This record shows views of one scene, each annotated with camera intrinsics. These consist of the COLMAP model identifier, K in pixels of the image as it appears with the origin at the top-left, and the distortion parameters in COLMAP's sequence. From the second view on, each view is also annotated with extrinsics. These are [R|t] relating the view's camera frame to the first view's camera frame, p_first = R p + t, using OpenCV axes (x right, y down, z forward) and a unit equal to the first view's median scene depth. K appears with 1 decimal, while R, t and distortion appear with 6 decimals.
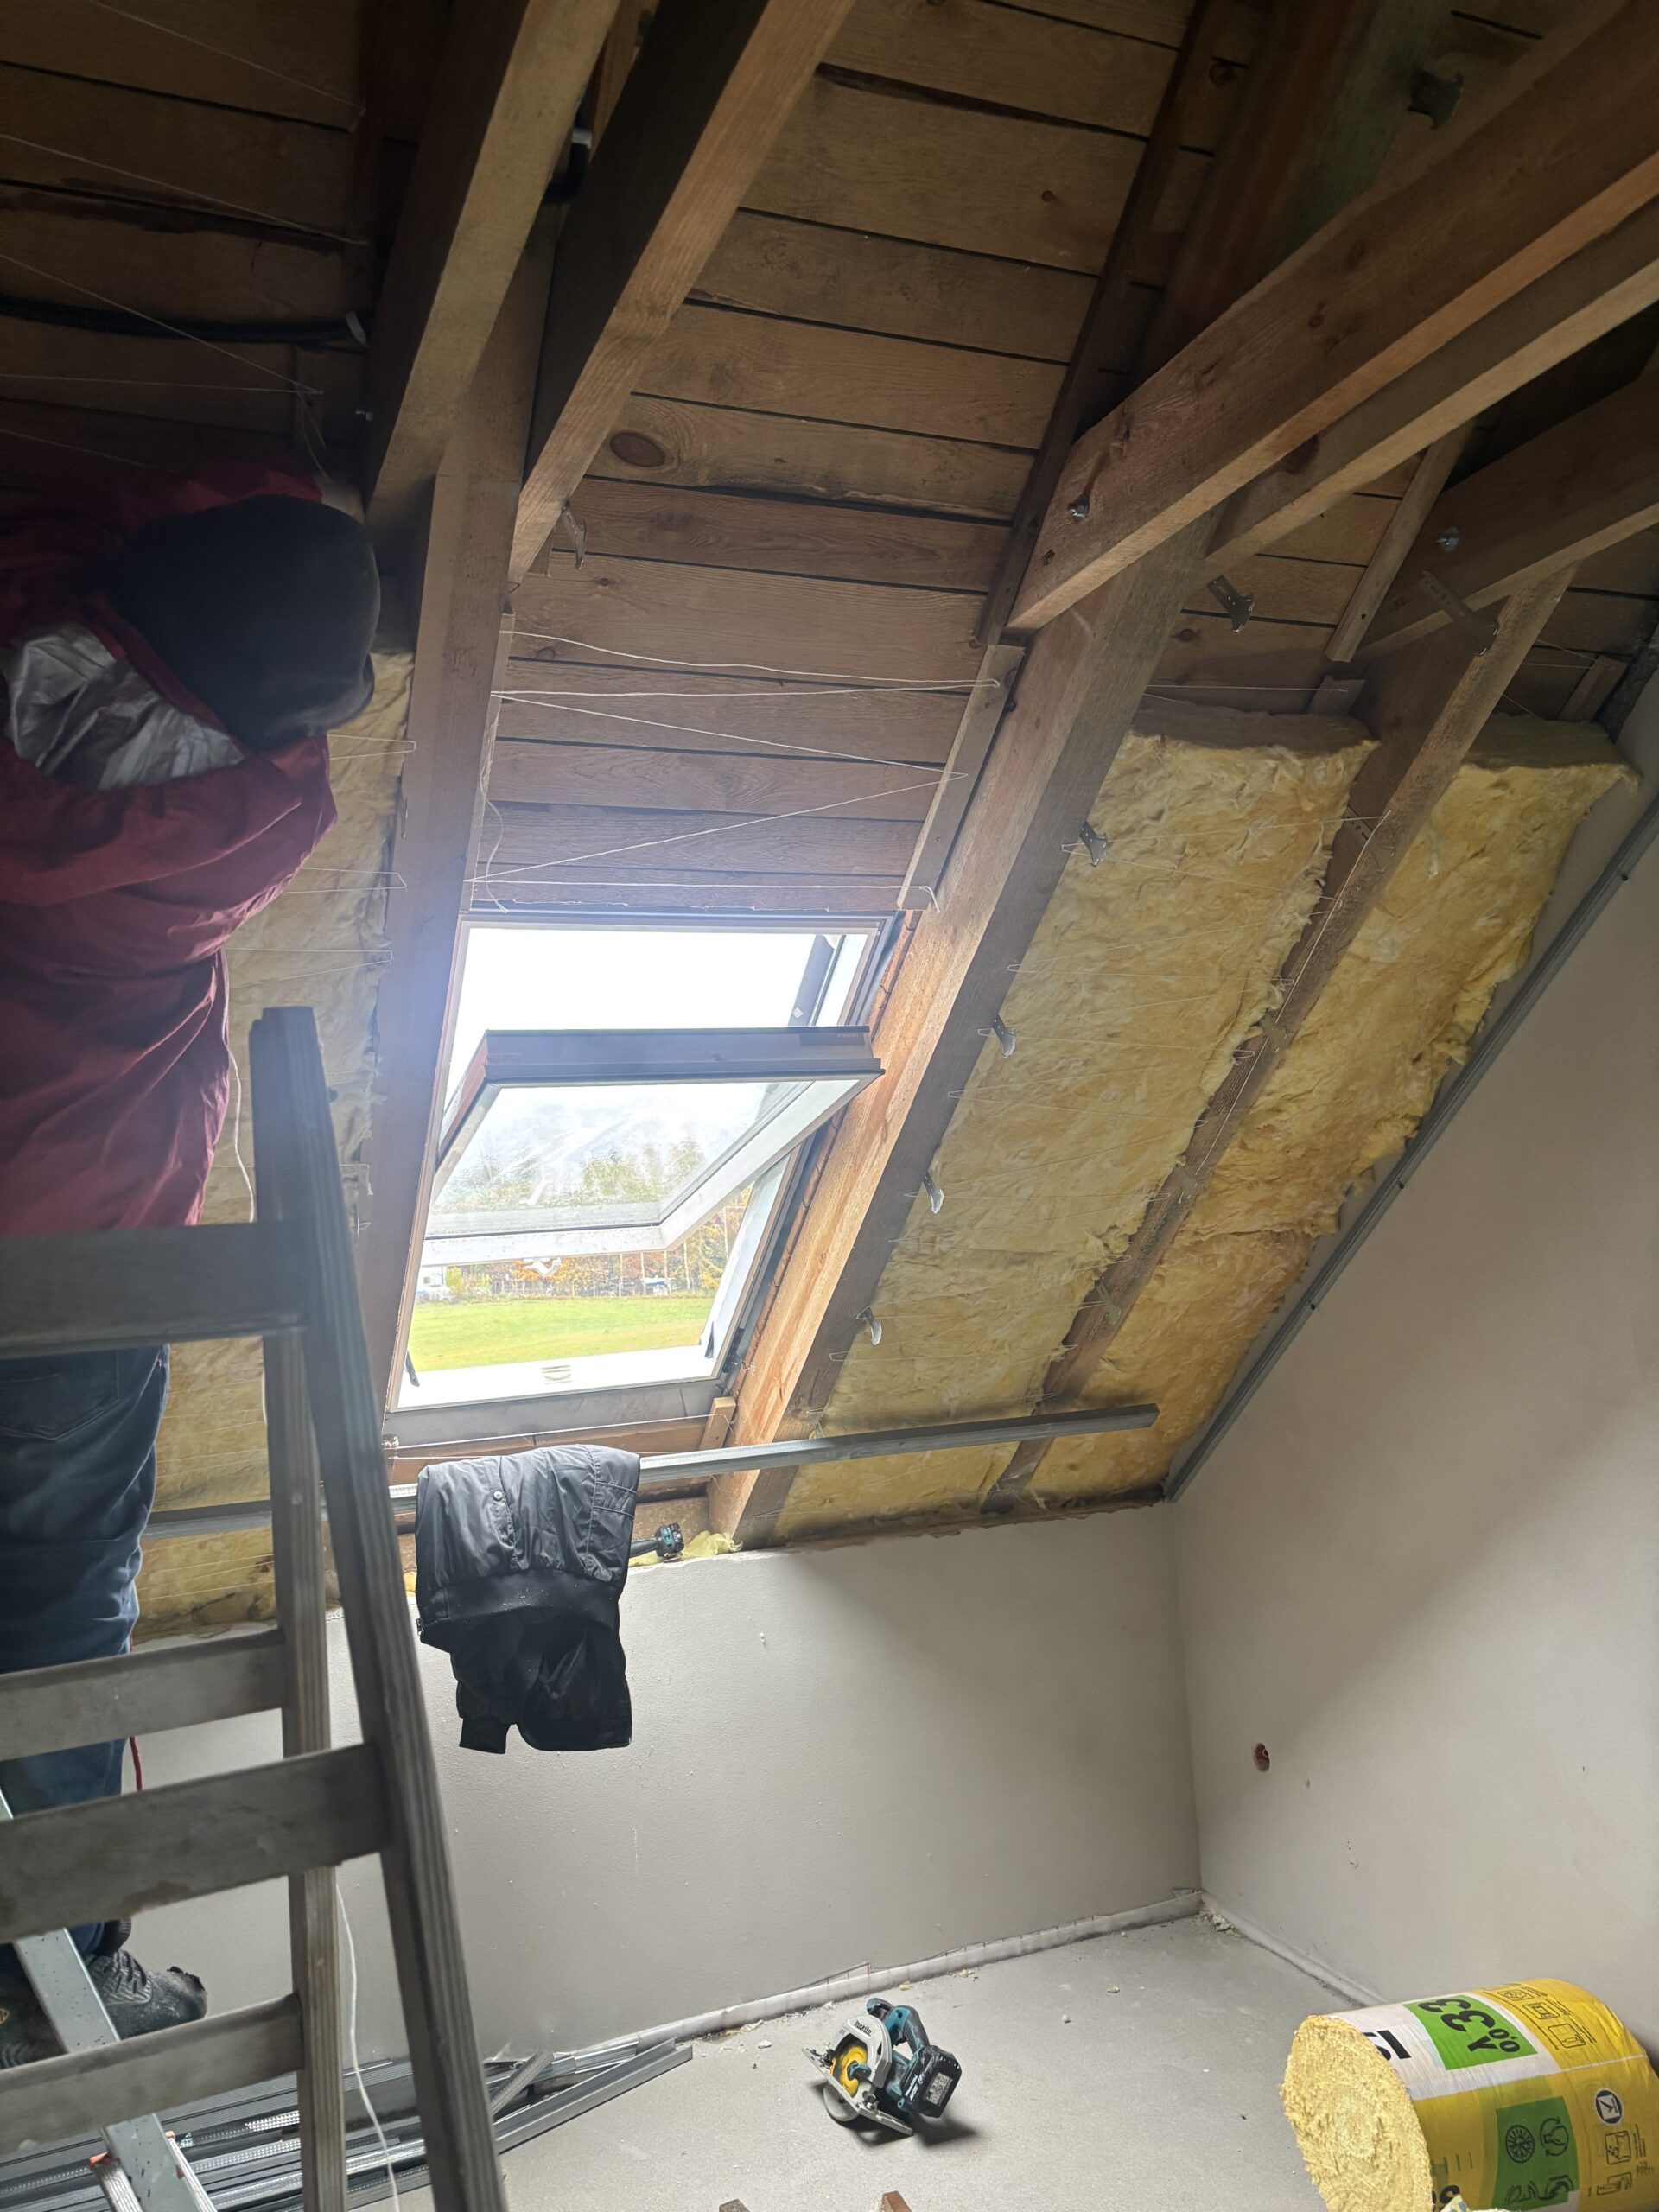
lens RADIAL K [[1643.6, 0, 833.6], [0, 1643.6, 1108.1], [0, 0, 1]] dist [0.009923, -0.022359]
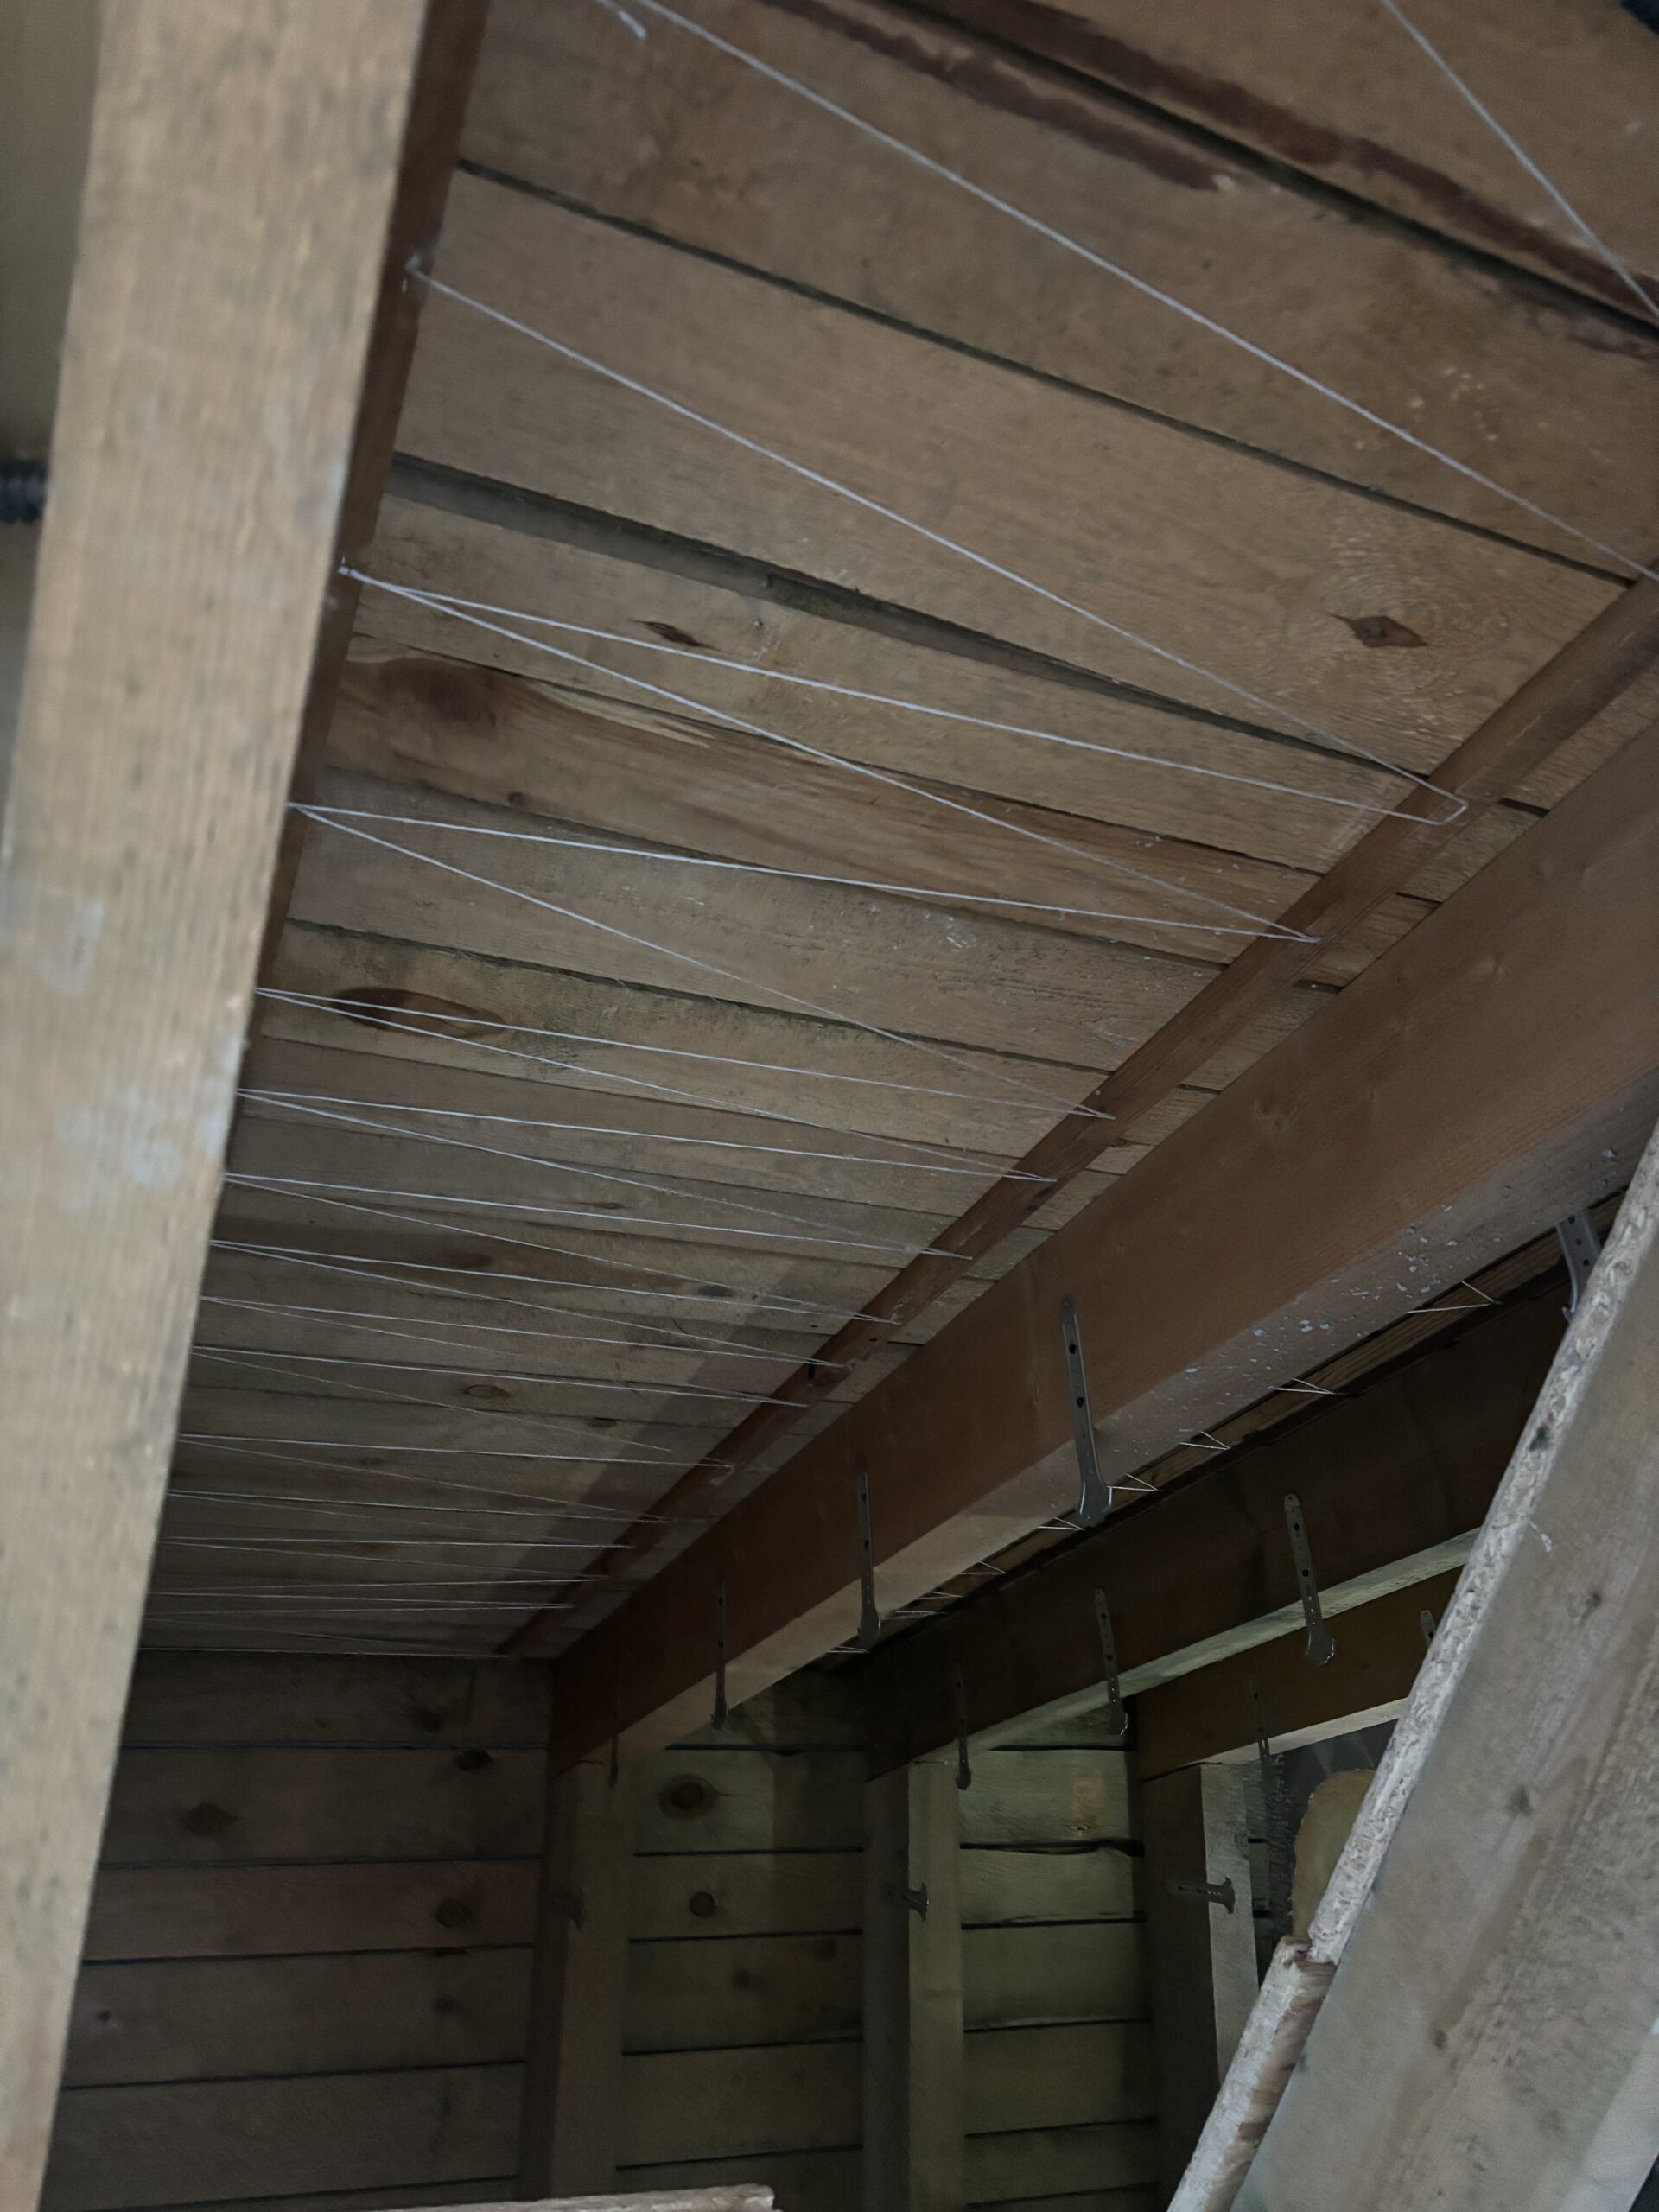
lens RADIAL K [[1643.6, 0, 833.6], [0, 1643.6, 1108.1], [0, 0, 1]] dist [0.009923, -0.022359]
pose [[-0.929716, 0.235457, -0.283174, -0.212593], [0.343839, 0.279537, -0.896456, -0.175841], [-0.131919, -0.930816, -0.340850, 0.898589]]
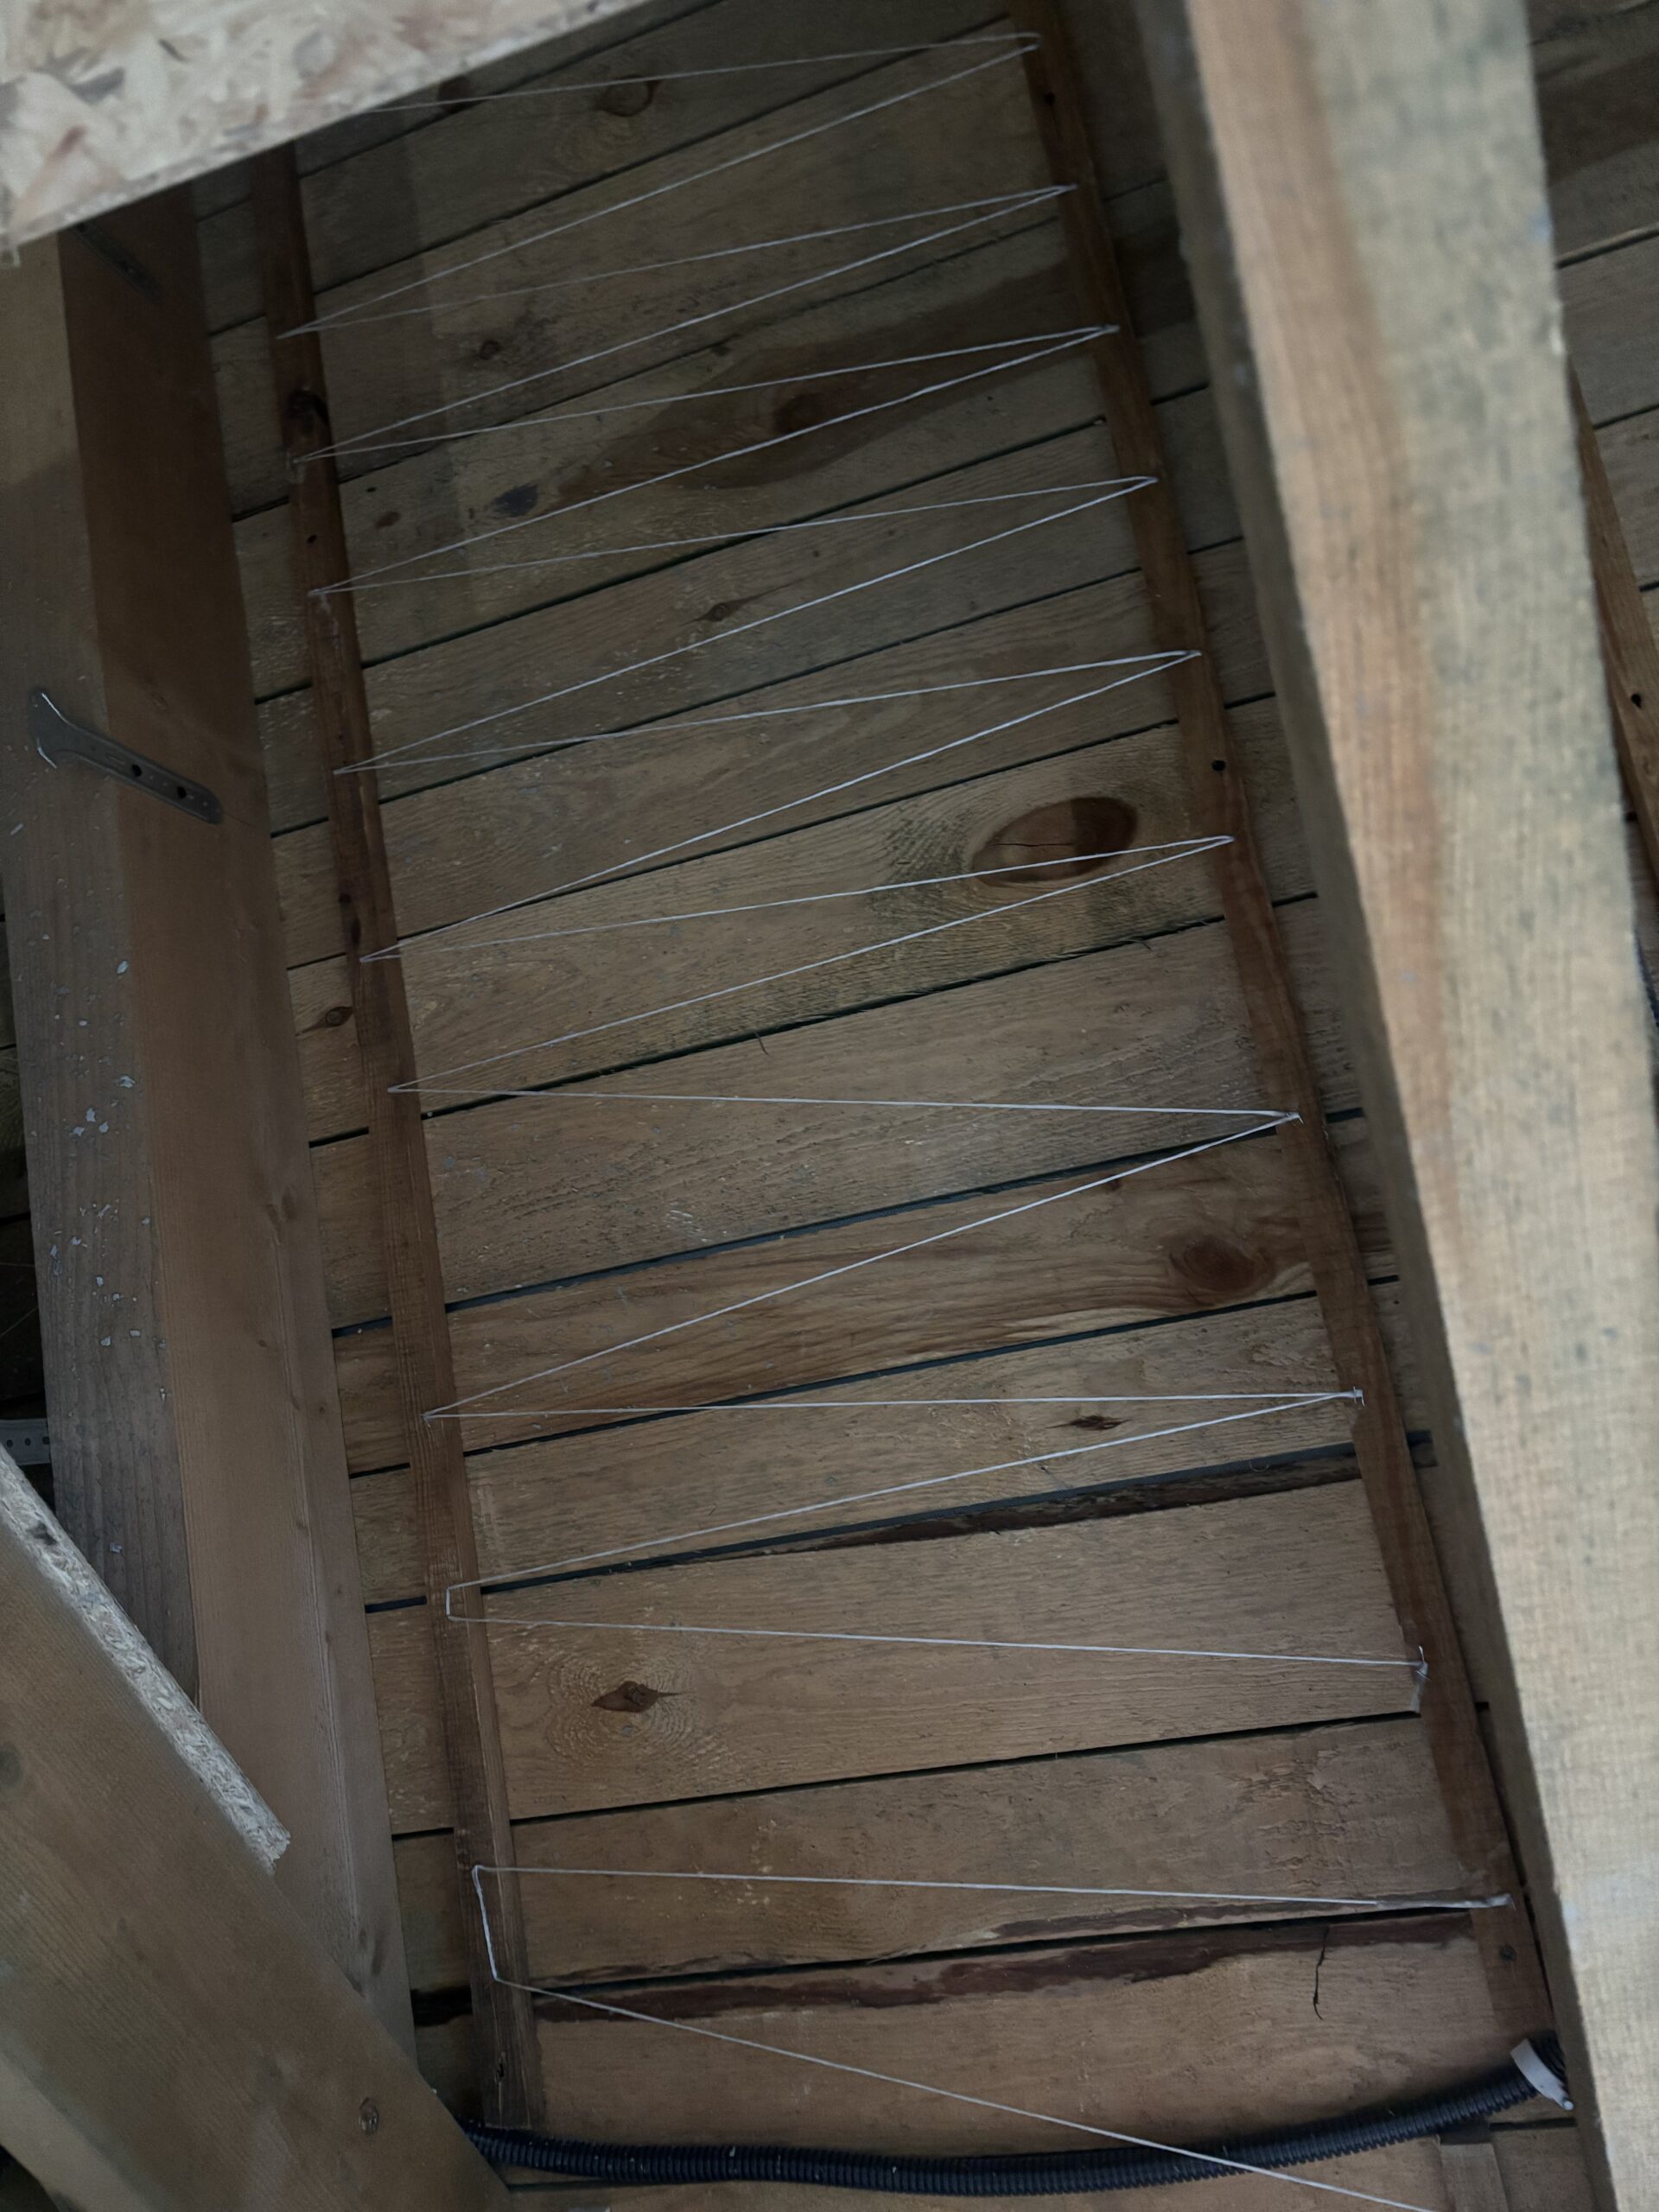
lens RADIAL K [[1643.6, 0, 833.6], [0, 1643.6, 1108.1], [0, 0, 1]] dist [0.009923, -0.022359]
pose [[0.737998, -0.500848, -0.452229, -0.076185], [-0.108866, 0.573017, -0.812280, -0.223383], [0.665964, 0.648693, 0.368360, 0.507087]]
